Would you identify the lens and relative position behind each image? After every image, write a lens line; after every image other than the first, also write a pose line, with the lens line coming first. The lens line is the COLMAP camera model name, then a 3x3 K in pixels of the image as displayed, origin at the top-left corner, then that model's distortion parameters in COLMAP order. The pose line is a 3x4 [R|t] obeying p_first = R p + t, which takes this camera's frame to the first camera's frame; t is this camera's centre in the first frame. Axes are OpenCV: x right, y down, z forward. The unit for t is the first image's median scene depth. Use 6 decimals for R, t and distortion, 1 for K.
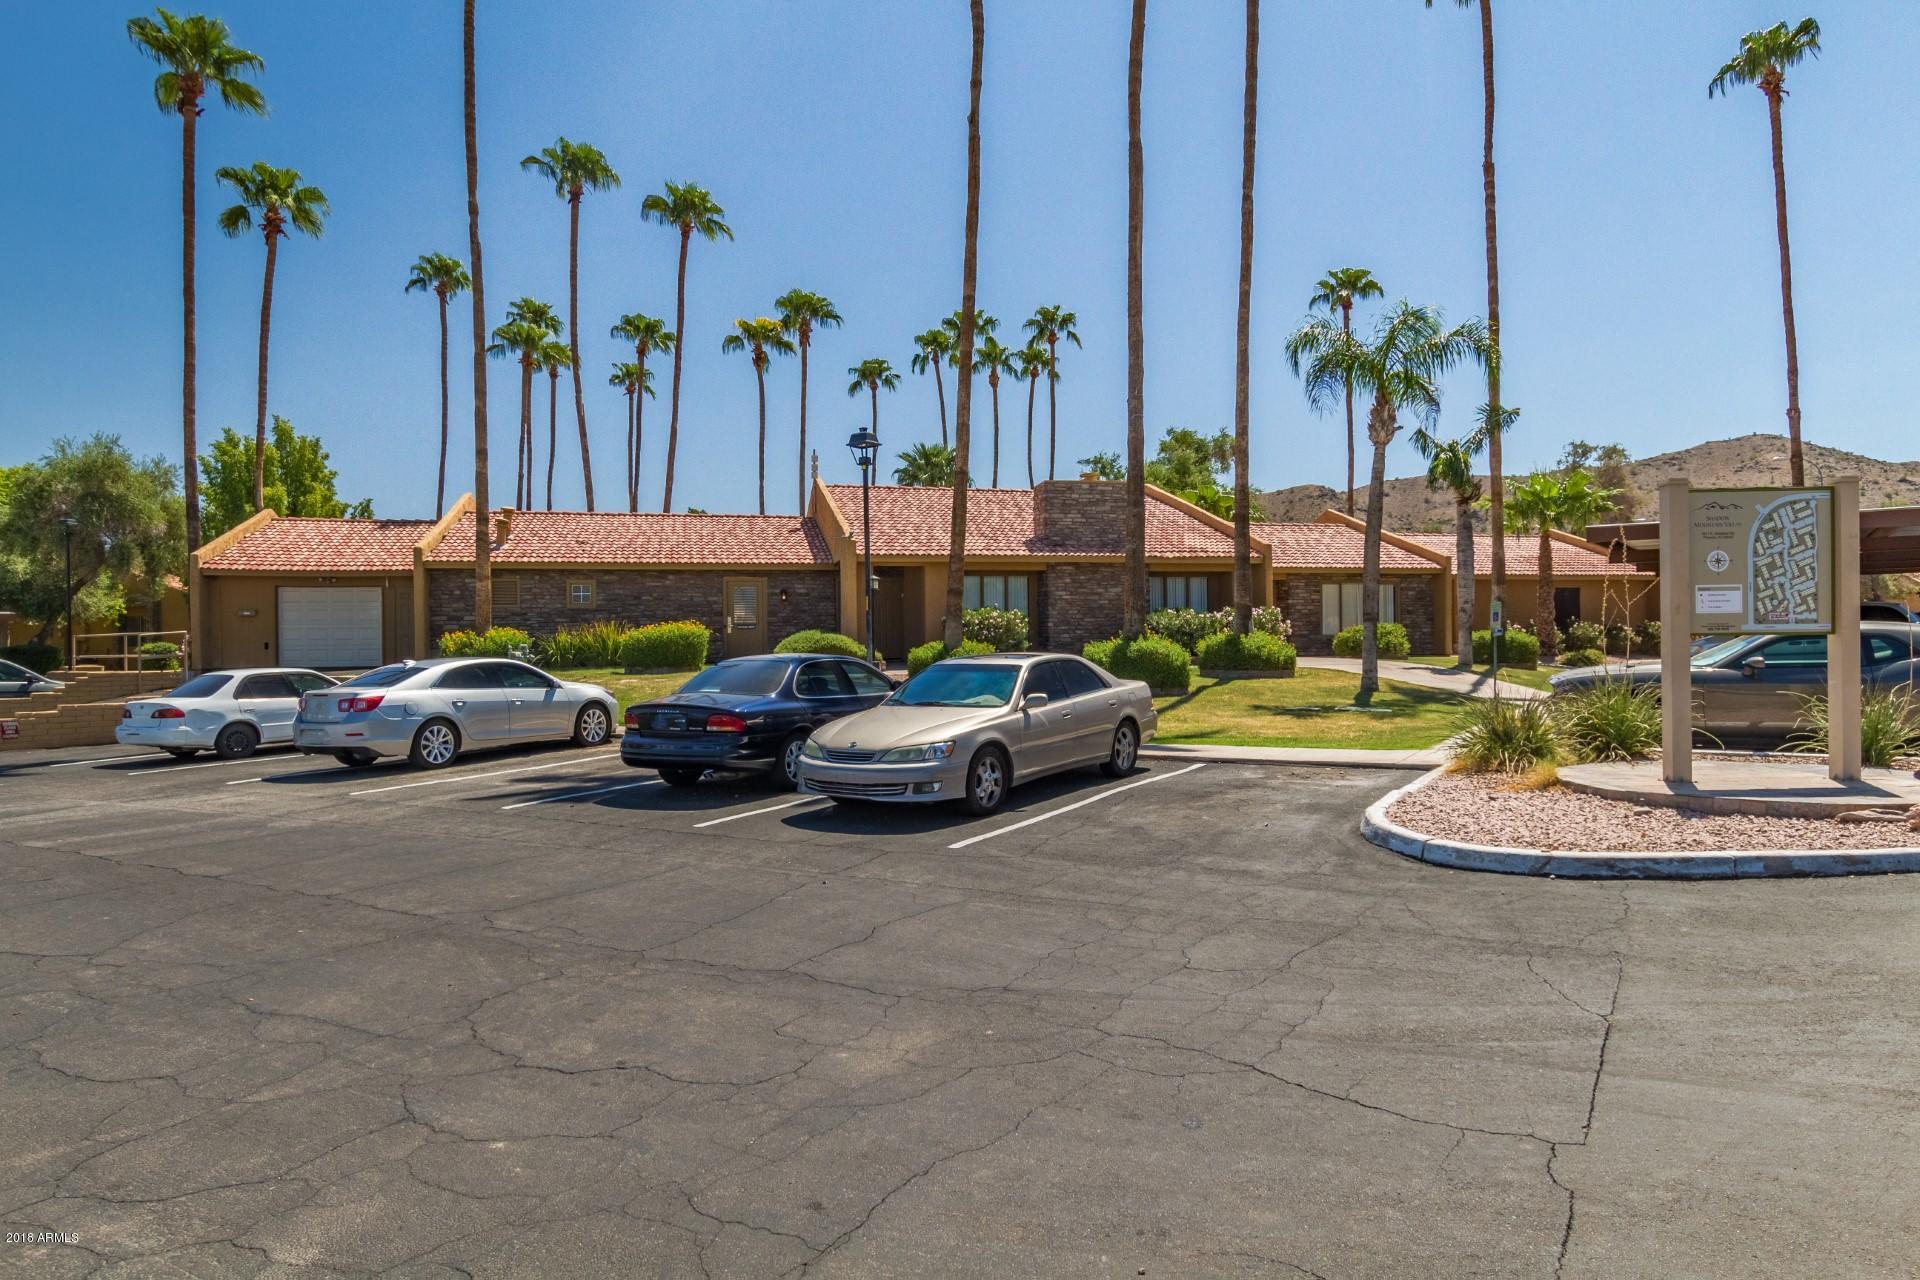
lens RADIAL K [[1145.4, 0, 958.8], [0, 1145.4, 640.3], [0, 0, 1]] dist [0.008972, -0.002164]
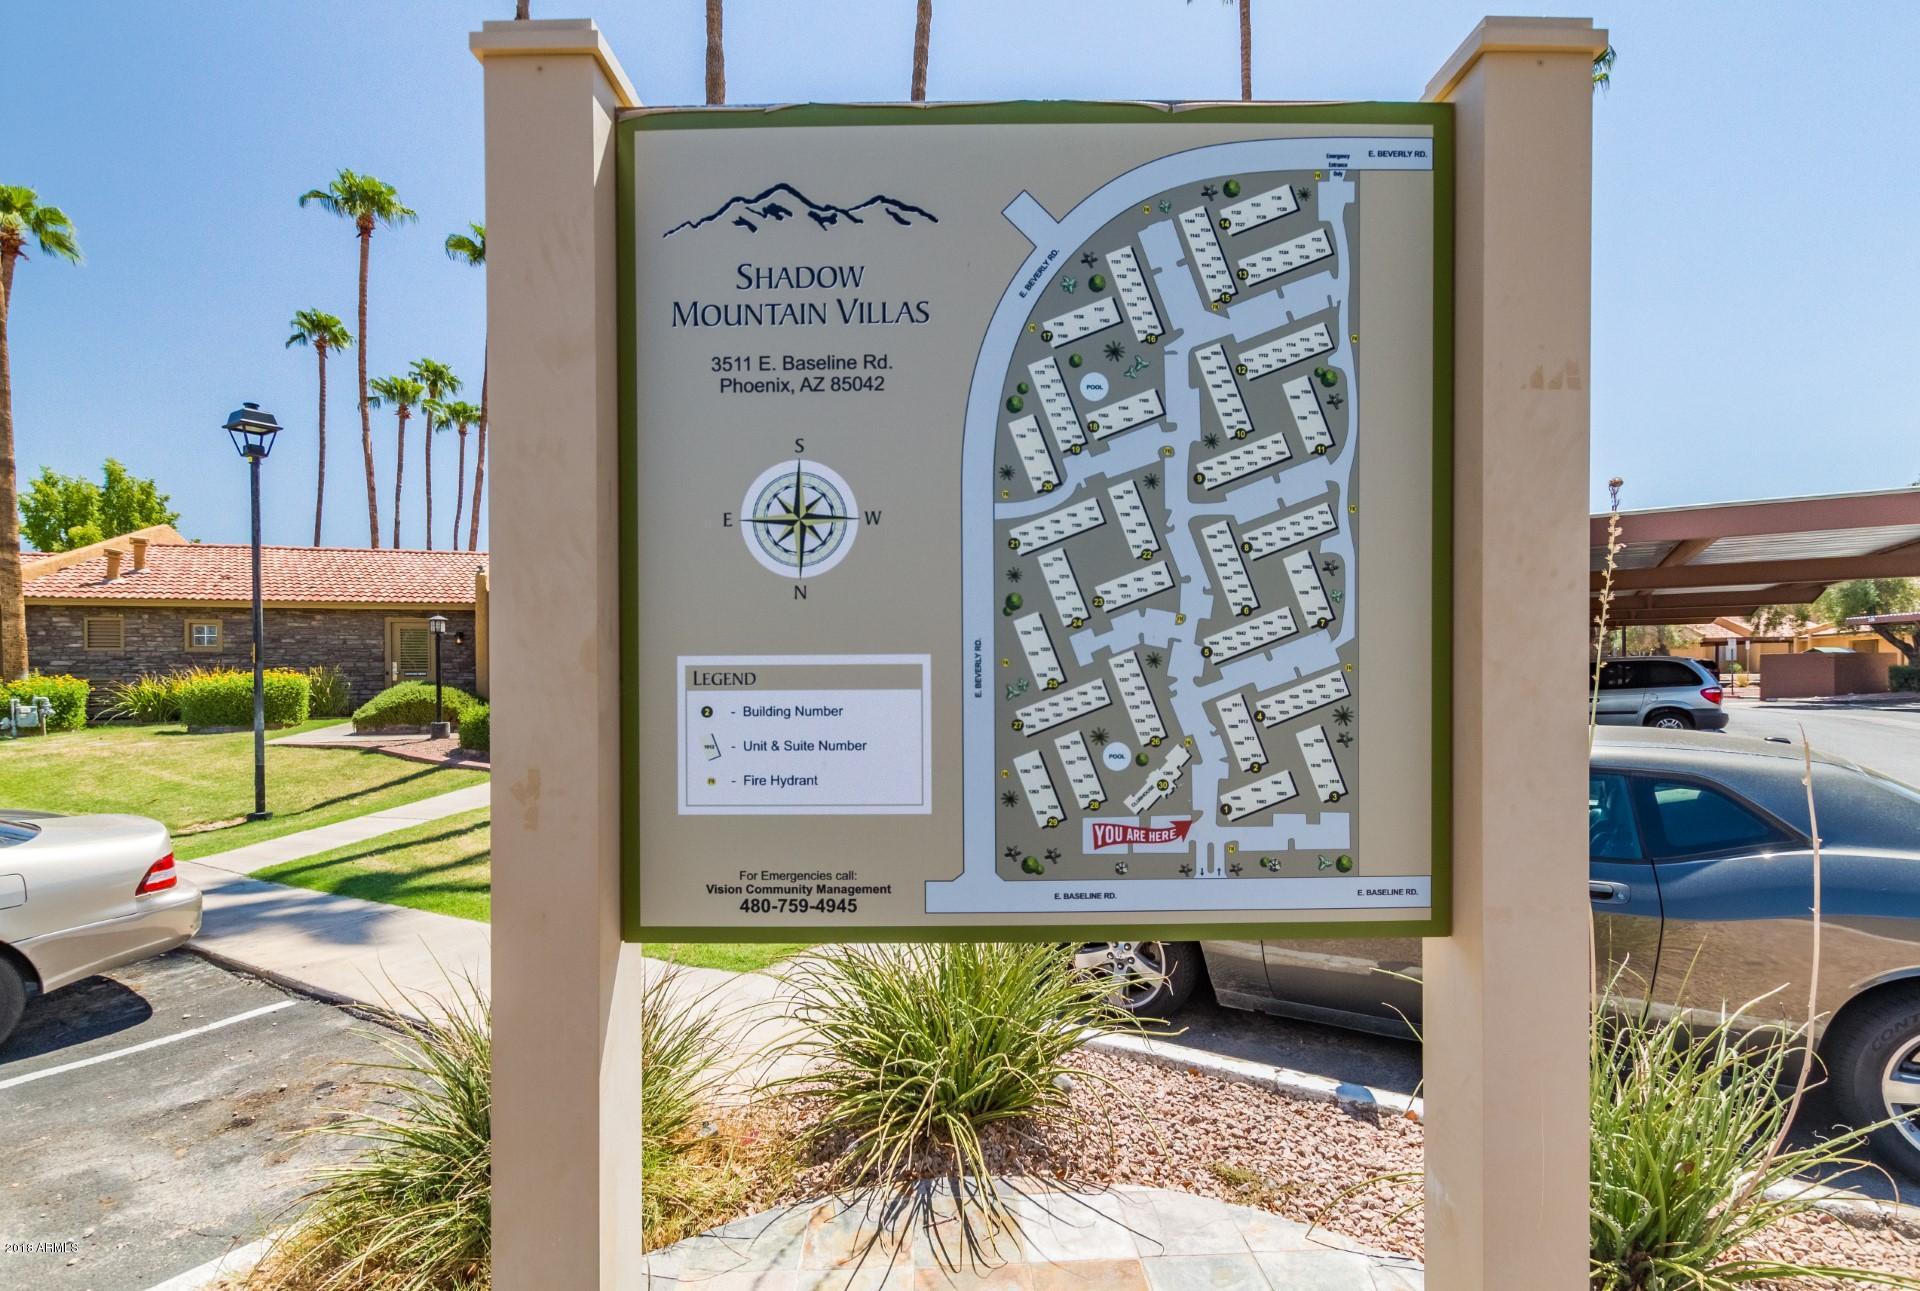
lens RADIAL K [[893.0, 0, 975.5], [0, 893.0, 674.7], [0, 0, 1]] dist [0.000182, -0.000572]
pose [[0.999815, 0.006074, 0.018252, 0.684926], [-0.006132, 0.999976, 0.003083, -0.045762], [-0.018233, -0.003194, 0.999829, 0.862532]]
